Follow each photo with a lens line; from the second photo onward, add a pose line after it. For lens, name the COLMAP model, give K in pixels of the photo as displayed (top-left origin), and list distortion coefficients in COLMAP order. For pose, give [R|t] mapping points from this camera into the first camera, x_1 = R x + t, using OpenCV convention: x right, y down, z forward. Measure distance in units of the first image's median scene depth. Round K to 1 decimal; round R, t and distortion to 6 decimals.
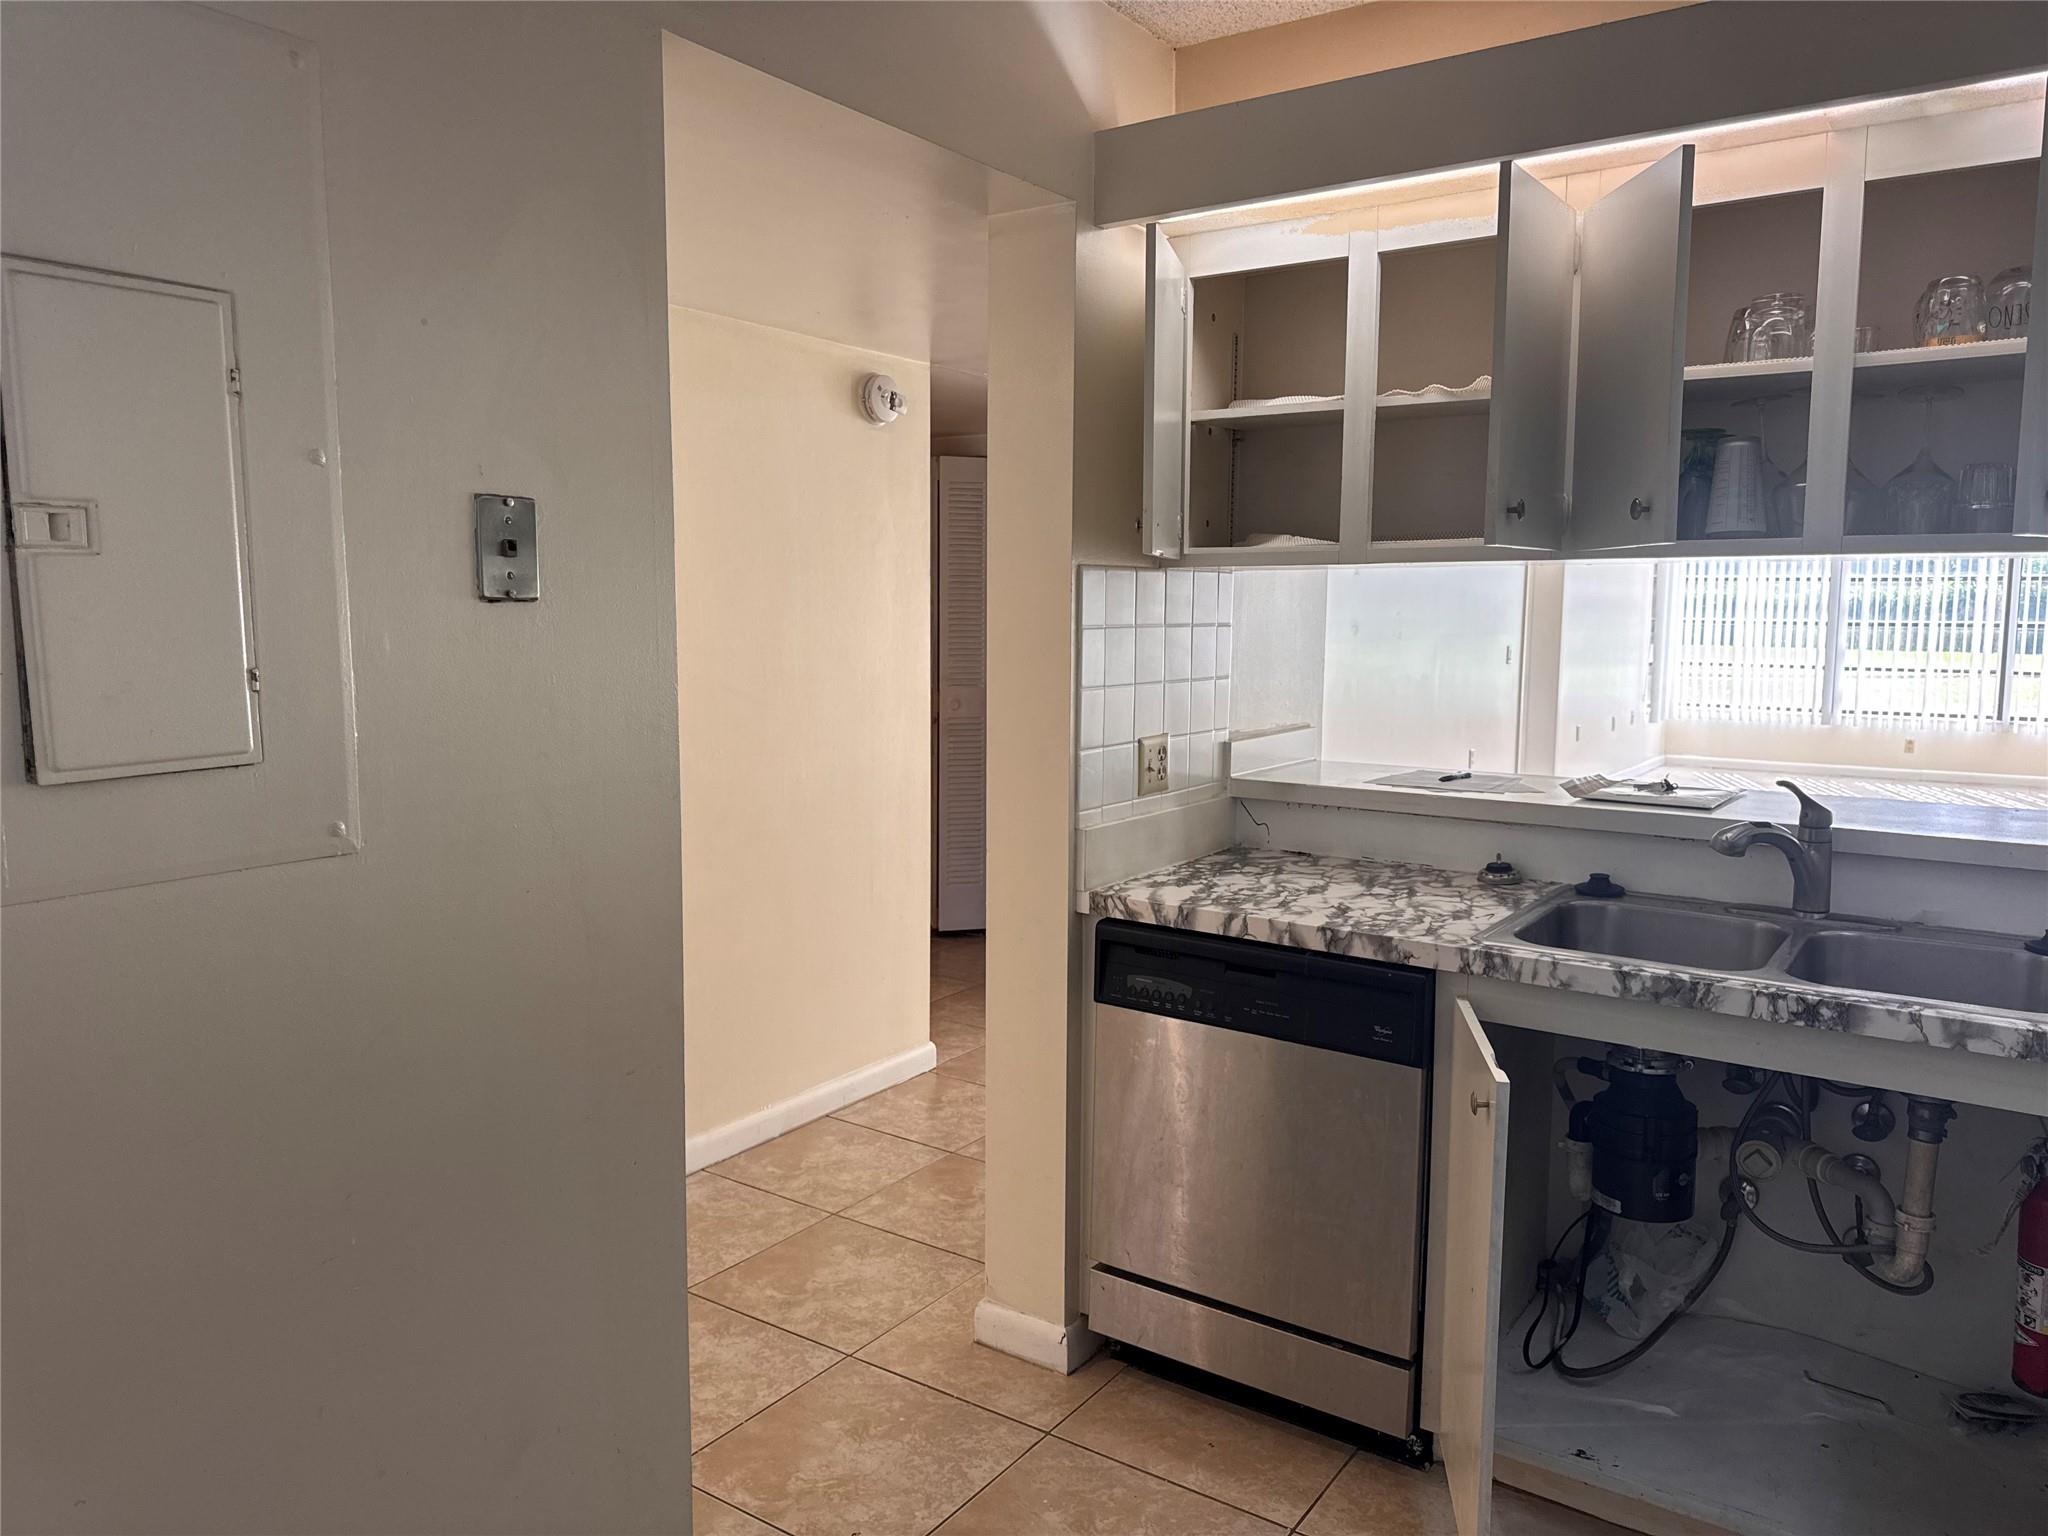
lens RADIAL K [[1415.7, 0, 1040.9], [0, 1415.7, 766.4], [0, 0, 1]] dist [-0.026302, -0.004739]
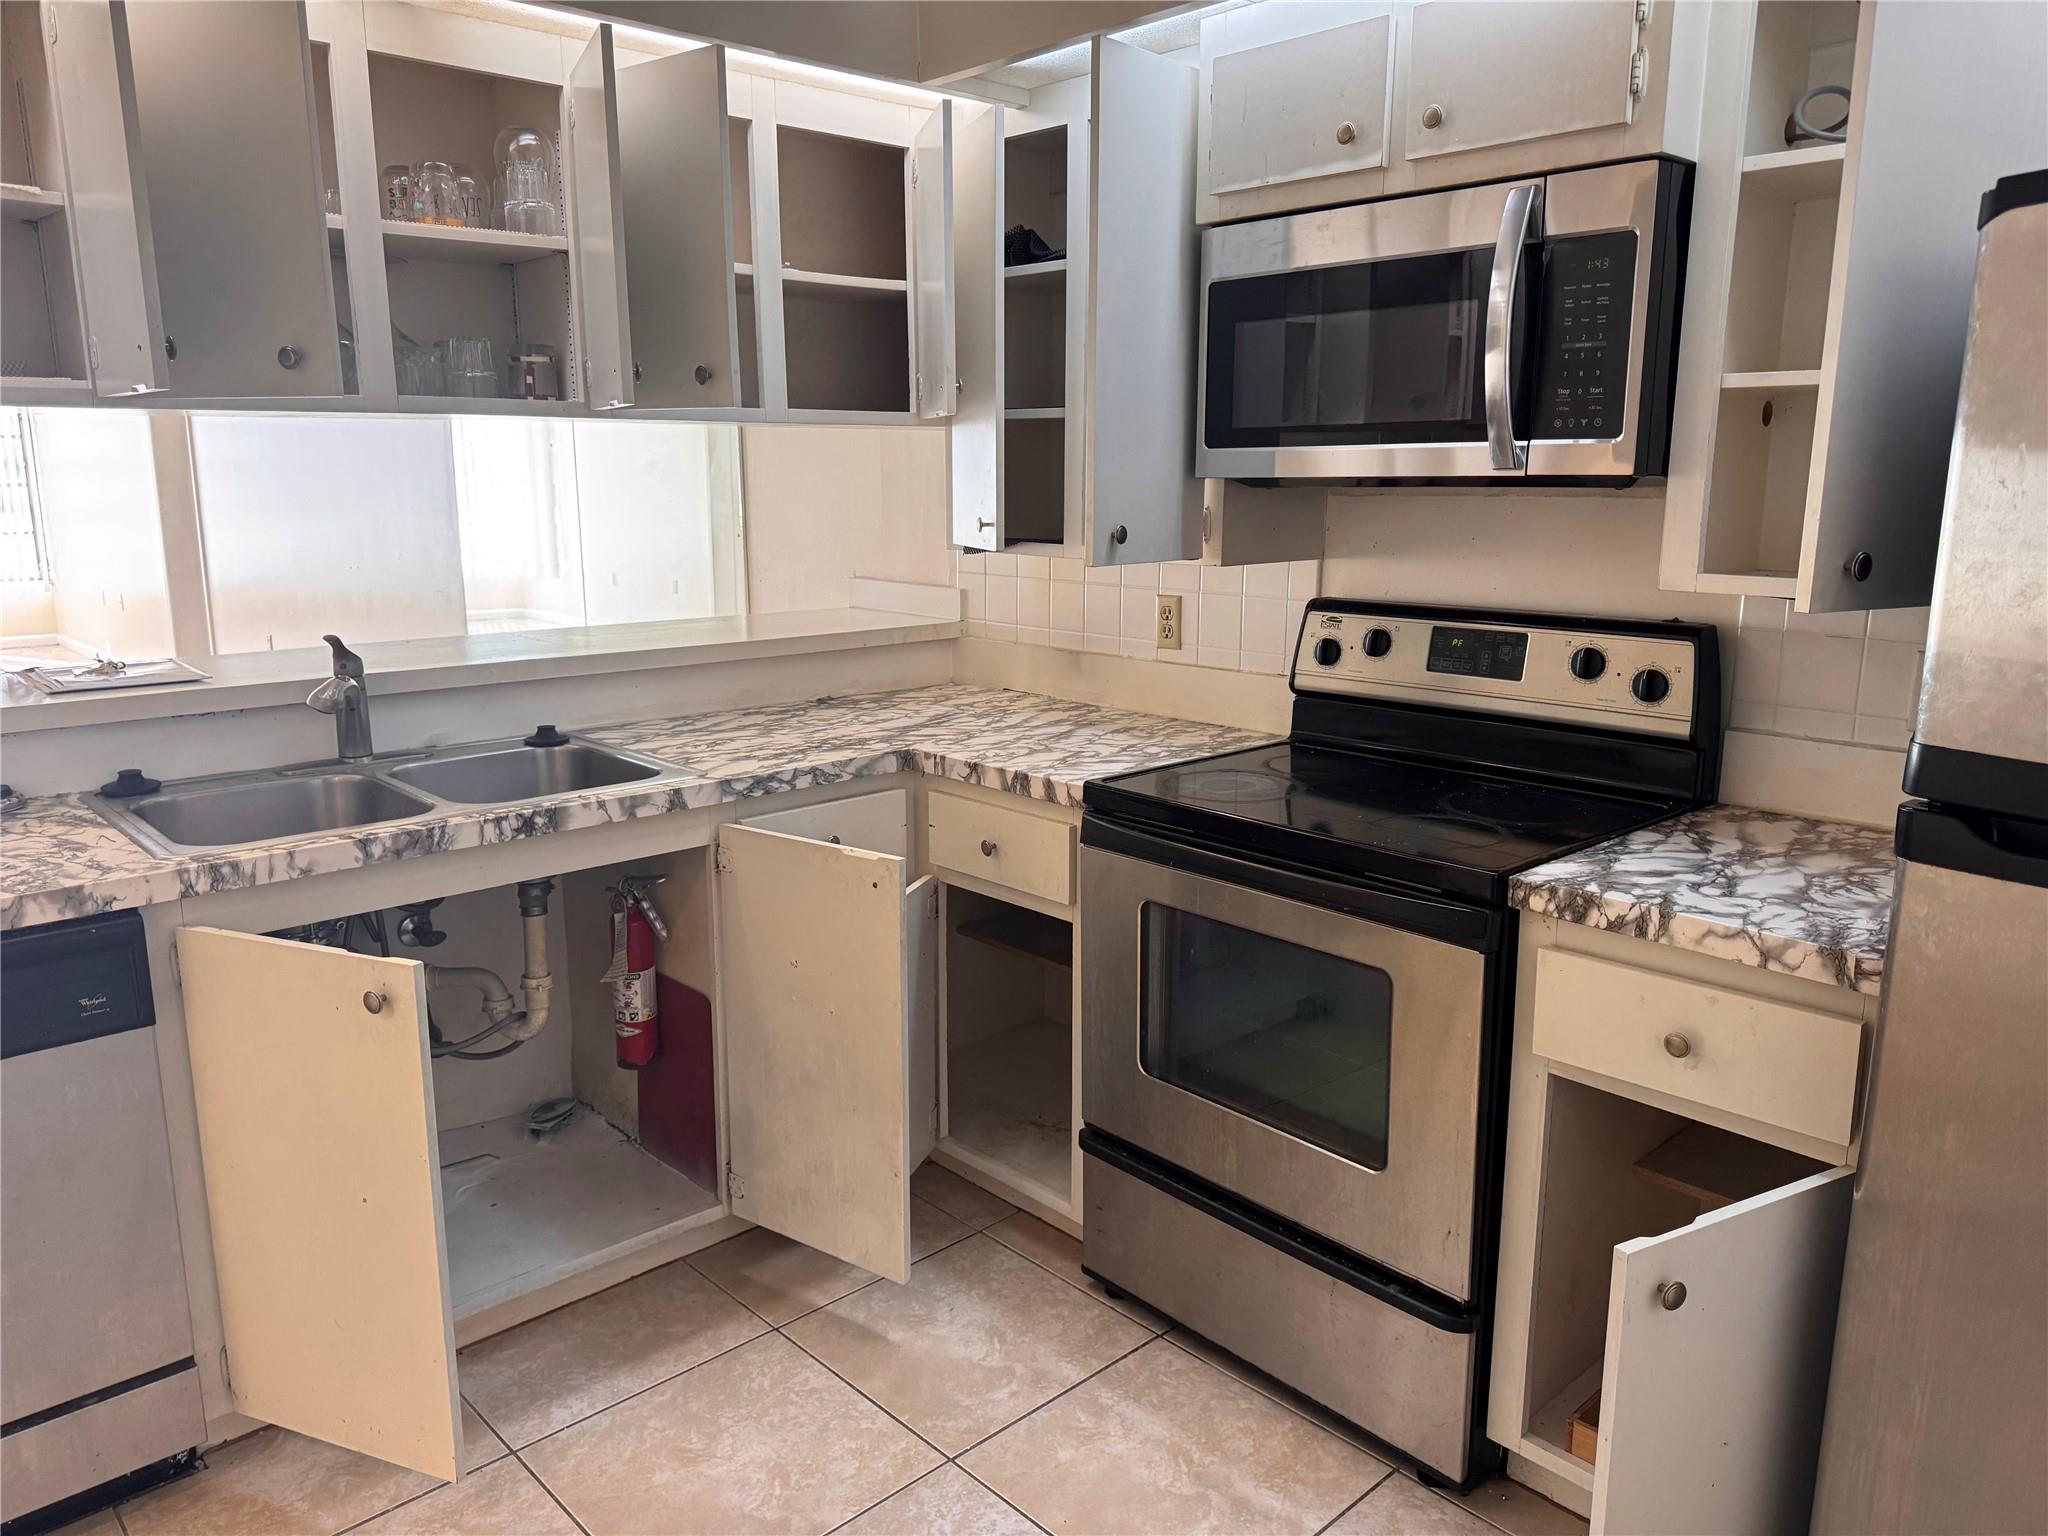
lens RADIAL K [[1415.7, 0, 1043.0], [0, 1415.7, 773.0], [0, 0, 1]] dist [-0.026302, -0.004739]
pose [[0.185652, -0.210722, 0.959755, -0.433713], [0.104964, 0.975399, 0.193853, -0.041072], [-0.976993, 0.064751, 0.203204, 0.328194]]
